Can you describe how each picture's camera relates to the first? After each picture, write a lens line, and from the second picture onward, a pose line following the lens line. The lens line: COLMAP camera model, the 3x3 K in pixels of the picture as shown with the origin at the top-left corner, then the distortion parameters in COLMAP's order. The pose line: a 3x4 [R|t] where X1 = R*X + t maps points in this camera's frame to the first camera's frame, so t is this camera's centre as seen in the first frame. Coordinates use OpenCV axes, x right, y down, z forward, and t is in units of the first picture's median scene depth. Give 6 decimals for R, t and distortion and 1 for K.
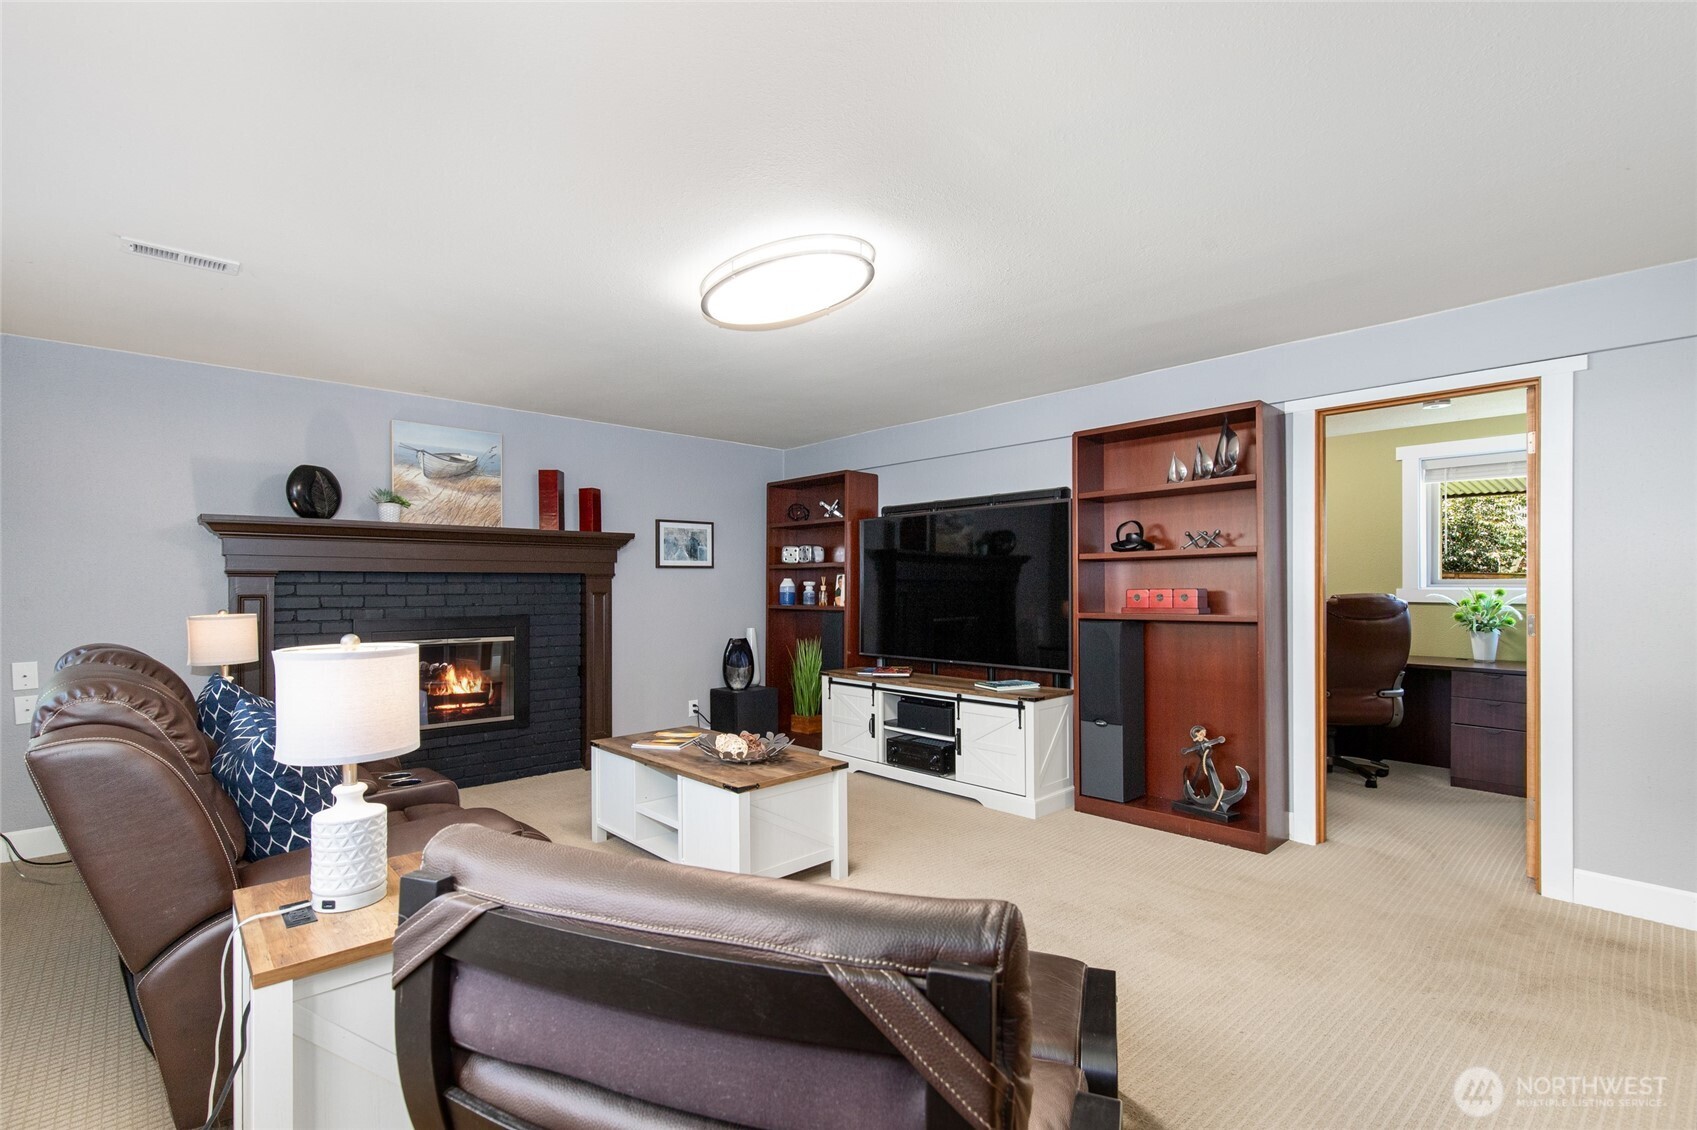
lens RADIAL K [[753.0, 0, 857.0], [0, 753.0, 589.8], [0, 0, 1]] dist [0.000422, -0.000254]
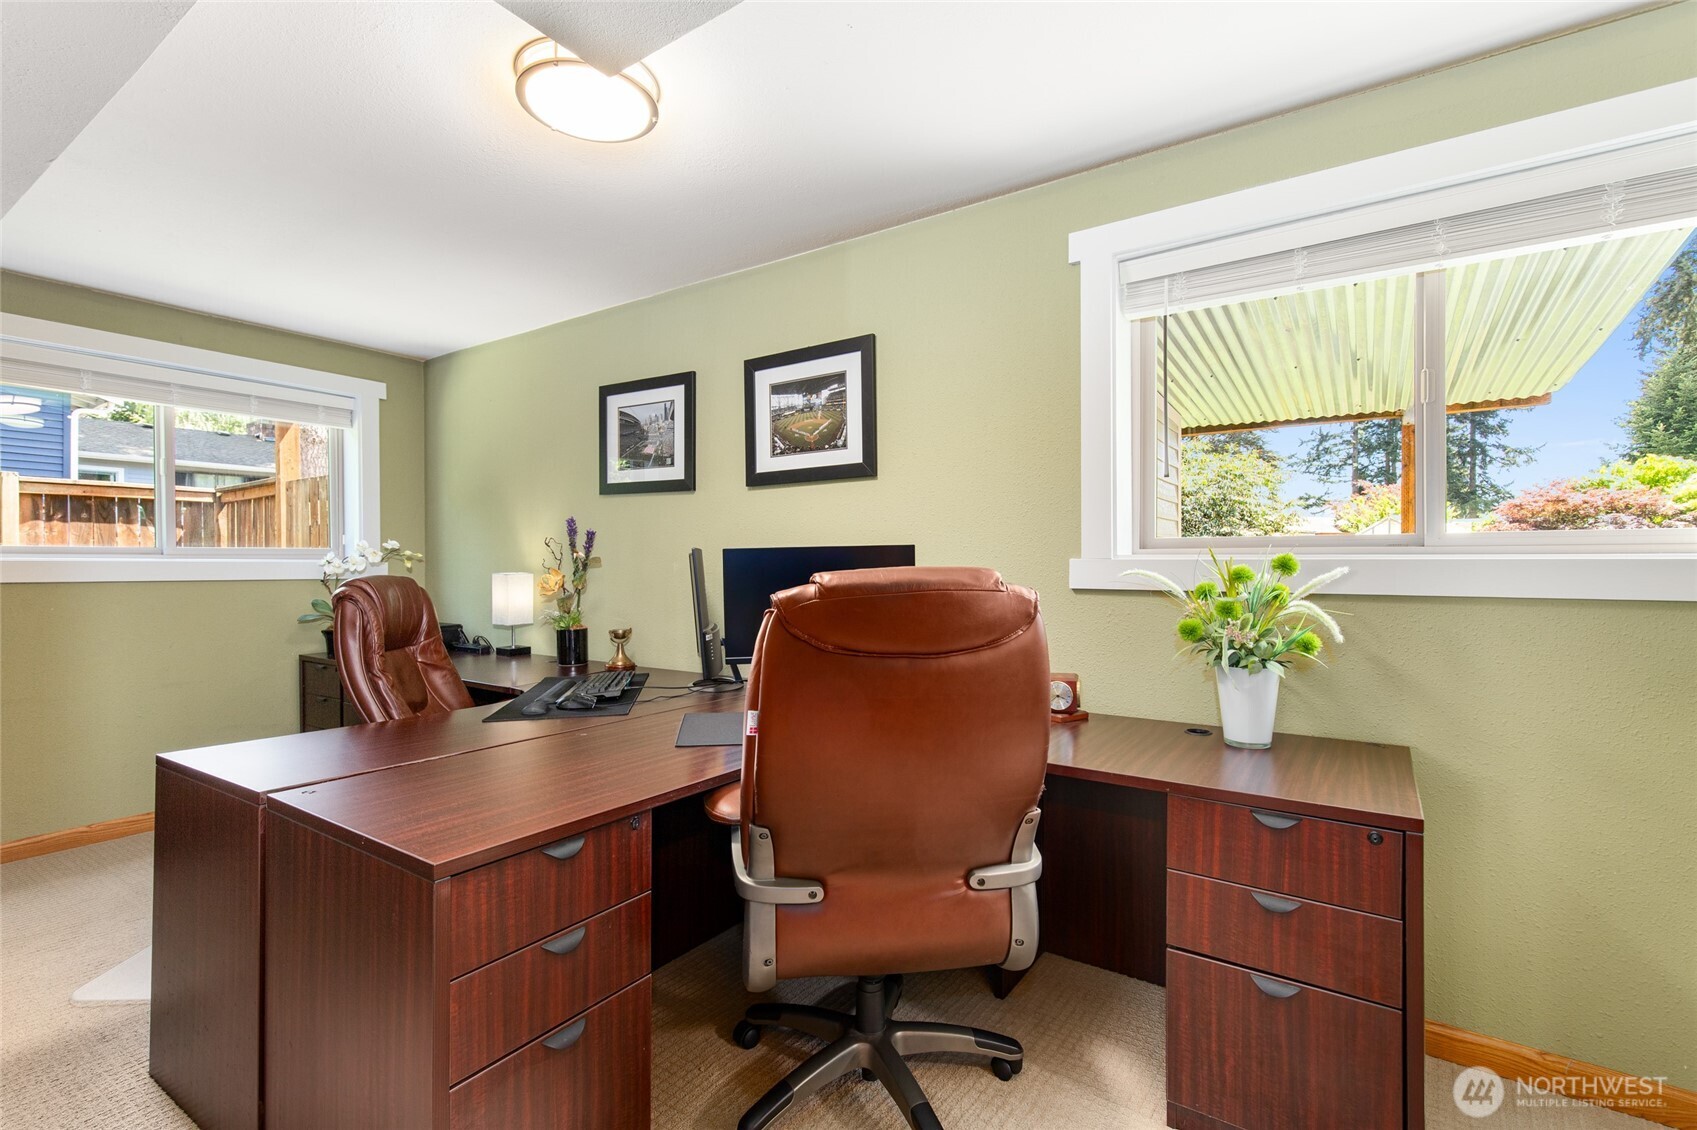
lens RADIAL K [[785.0, 0, 848.5], [0, 785.0, 565.0], [0, 0, 1]] dist [0.013142, -0.000271]
pose [[0.972112, -0.001728, 0.234509, 0.863121], [0.002185, 0.999996, -0.001693, 0.005825], [-0.234505, 0.002158, 0.972112, 1.048242]]
